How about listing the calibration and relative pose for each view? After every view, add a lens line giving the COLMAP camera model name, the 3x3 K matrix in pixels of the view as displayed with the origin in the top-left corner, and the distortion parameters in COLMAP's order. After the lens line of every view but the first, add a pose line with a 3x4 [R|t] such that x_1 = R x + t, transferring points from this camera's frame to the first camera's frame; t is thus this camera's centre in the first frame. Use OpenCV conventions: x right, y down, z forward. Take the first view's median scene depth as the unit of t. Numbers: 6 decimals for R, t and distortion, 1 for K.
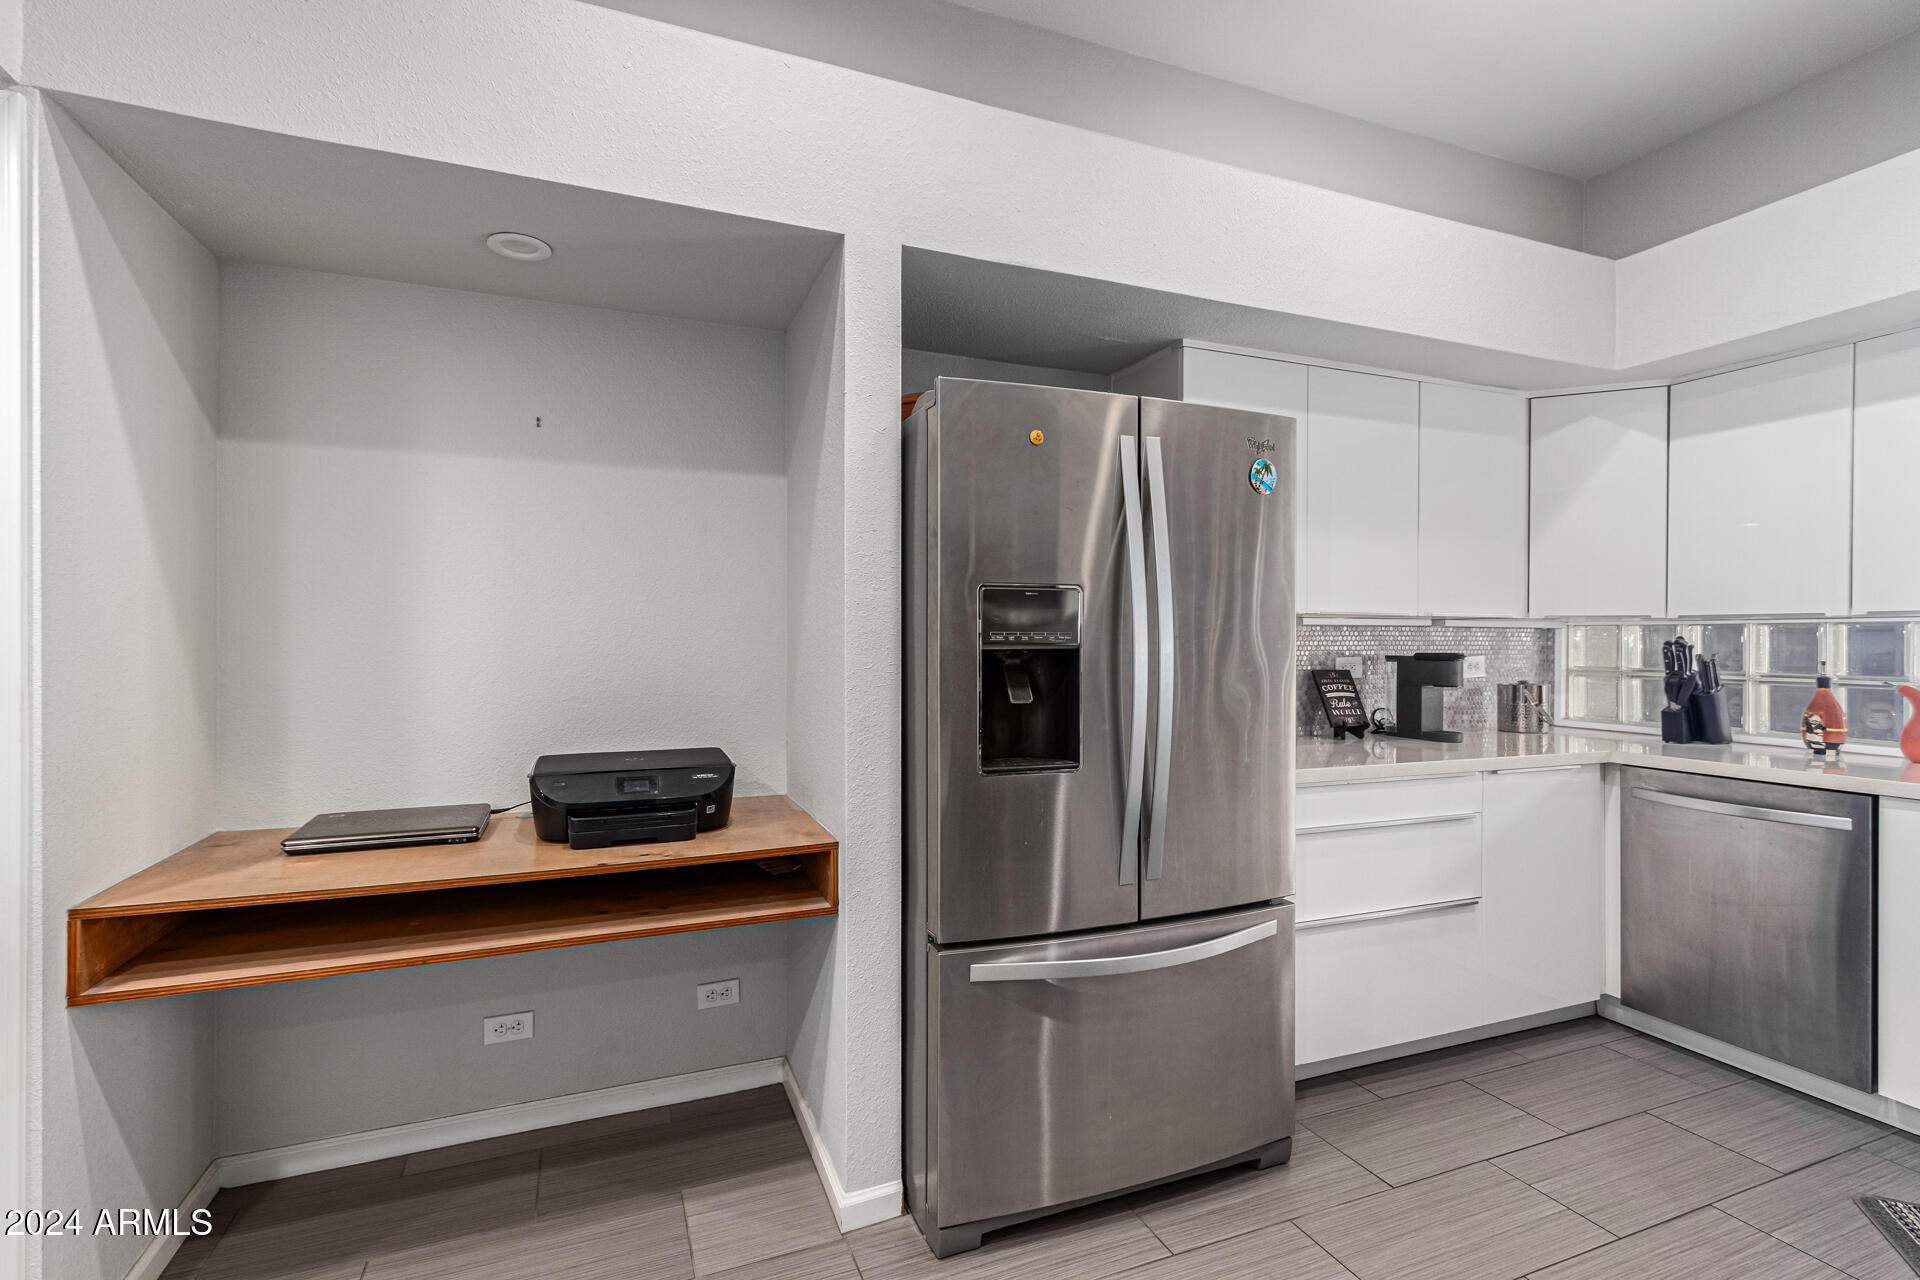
lens RADIAL K [[869.9, 0, 952.7], [0, 869.9, 643.7], [0, 0, 1]] dist [0.003292, -0.001523]
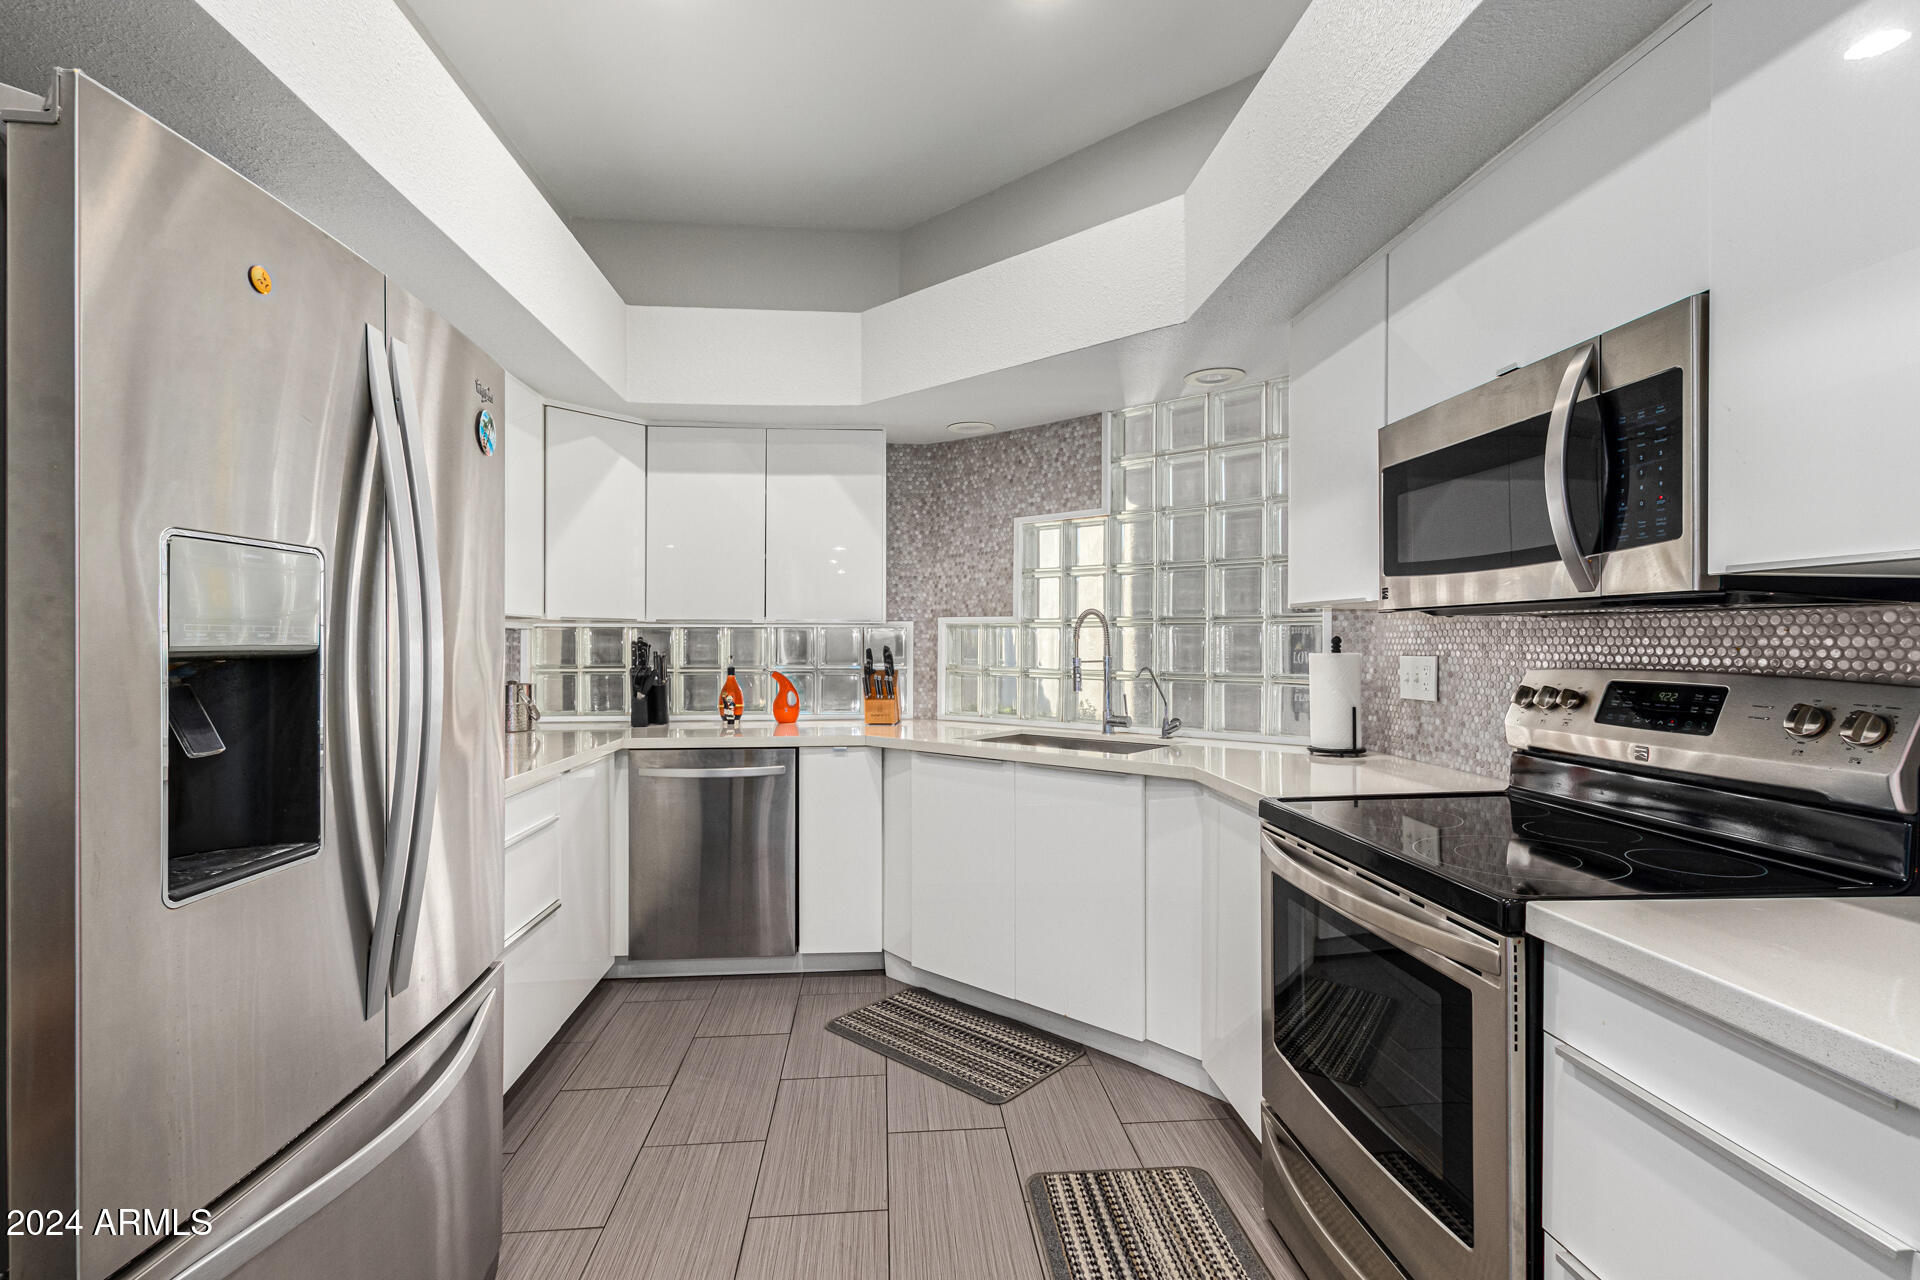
lens RADIAL K [[869.9, 0, 952.7], [0, 869.9, 643.7], [0, 0, 1]] dist [0.003292, -0.001523]
pose [[0.297948, -0.005277, 0.954568, -0.191106], [0.007199, 0.999969, 0.003280, -0.000375], [-0.954555, 0.005895, 0.297976, 0.255227]]
